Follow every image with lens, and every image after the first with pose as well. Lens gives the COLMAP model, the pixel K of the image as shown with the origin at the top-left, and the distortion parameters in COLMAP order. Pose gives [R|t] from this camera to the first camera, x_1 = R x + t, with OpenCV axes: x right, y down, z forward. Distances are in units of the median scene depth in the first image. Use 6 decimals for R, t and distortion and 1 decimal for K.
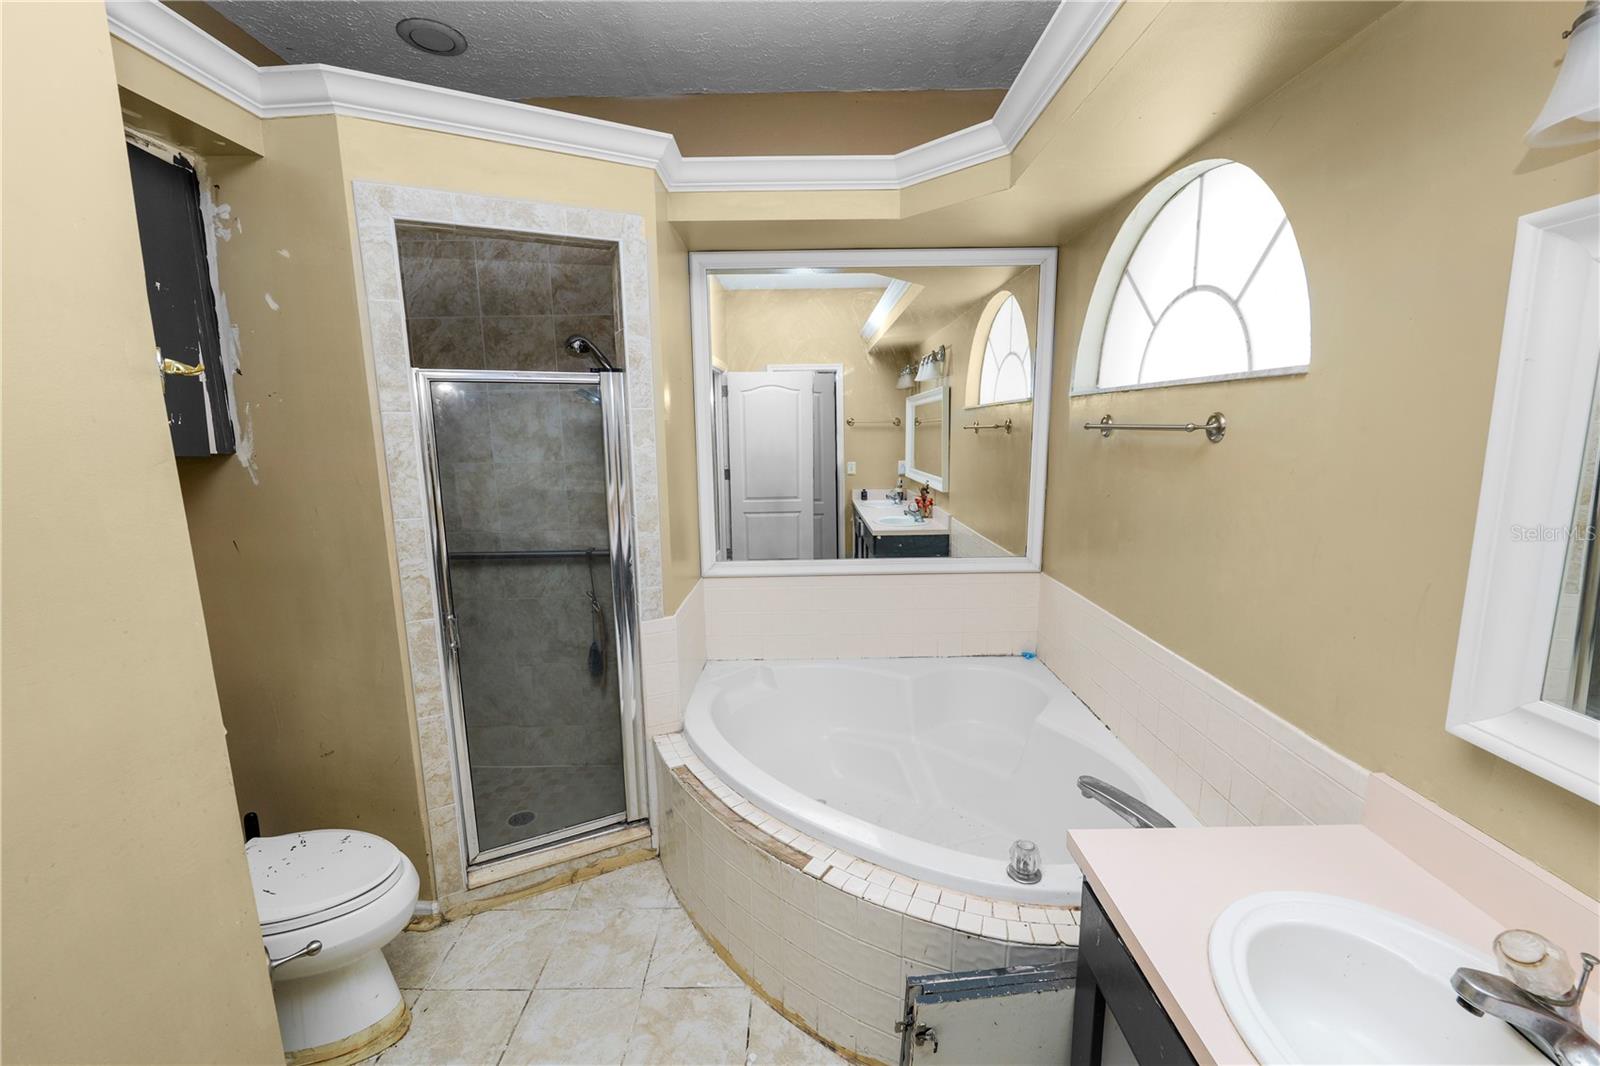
lens RADIAL K [[653.4, 0, 799.8], [0, 653.4, 534.2], [0, 0, 1]] dist [-0.012846, 0.001003]
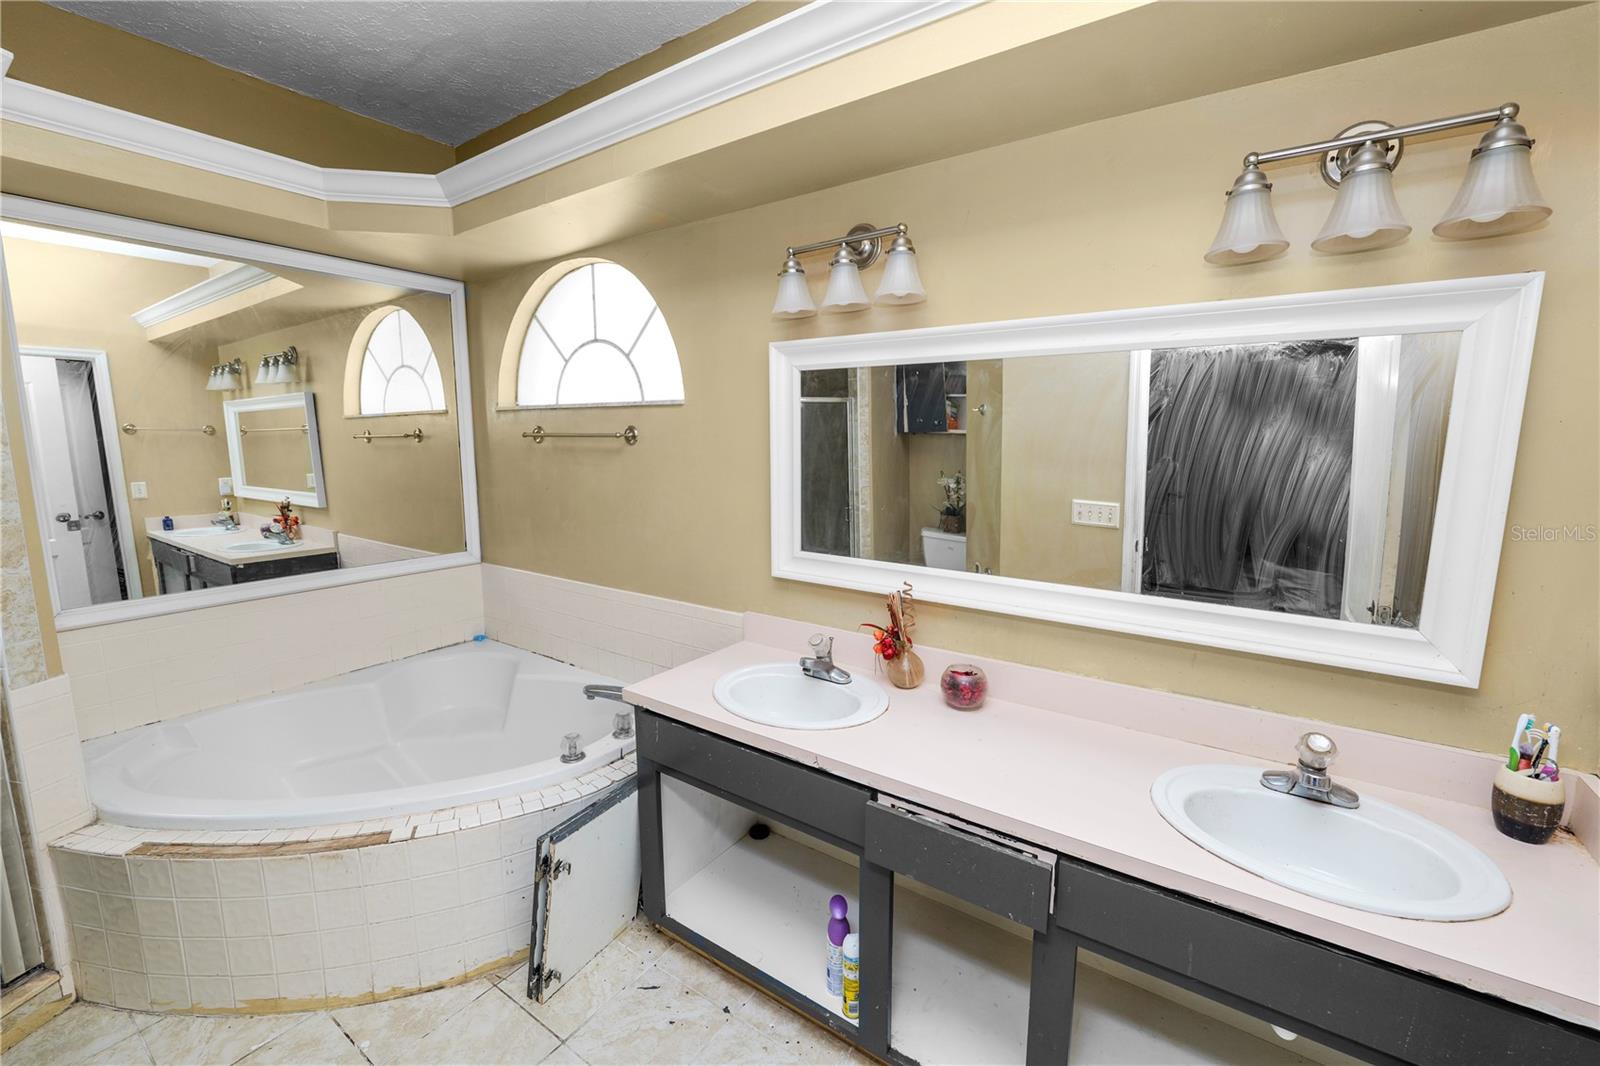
lens RADIAL K [[653.4, 0, 803.2], [0, 653.4, 523.1], [0, 0, 1]] dist [-0.012846, 0.001003]
pose [[0.565769, -0.093560, 0.819239, -0.302168], [0.125277, 0.991761, 0.026746, 0.037429], [-0.814992, 0.087500, 0.572829, -0.146624]]
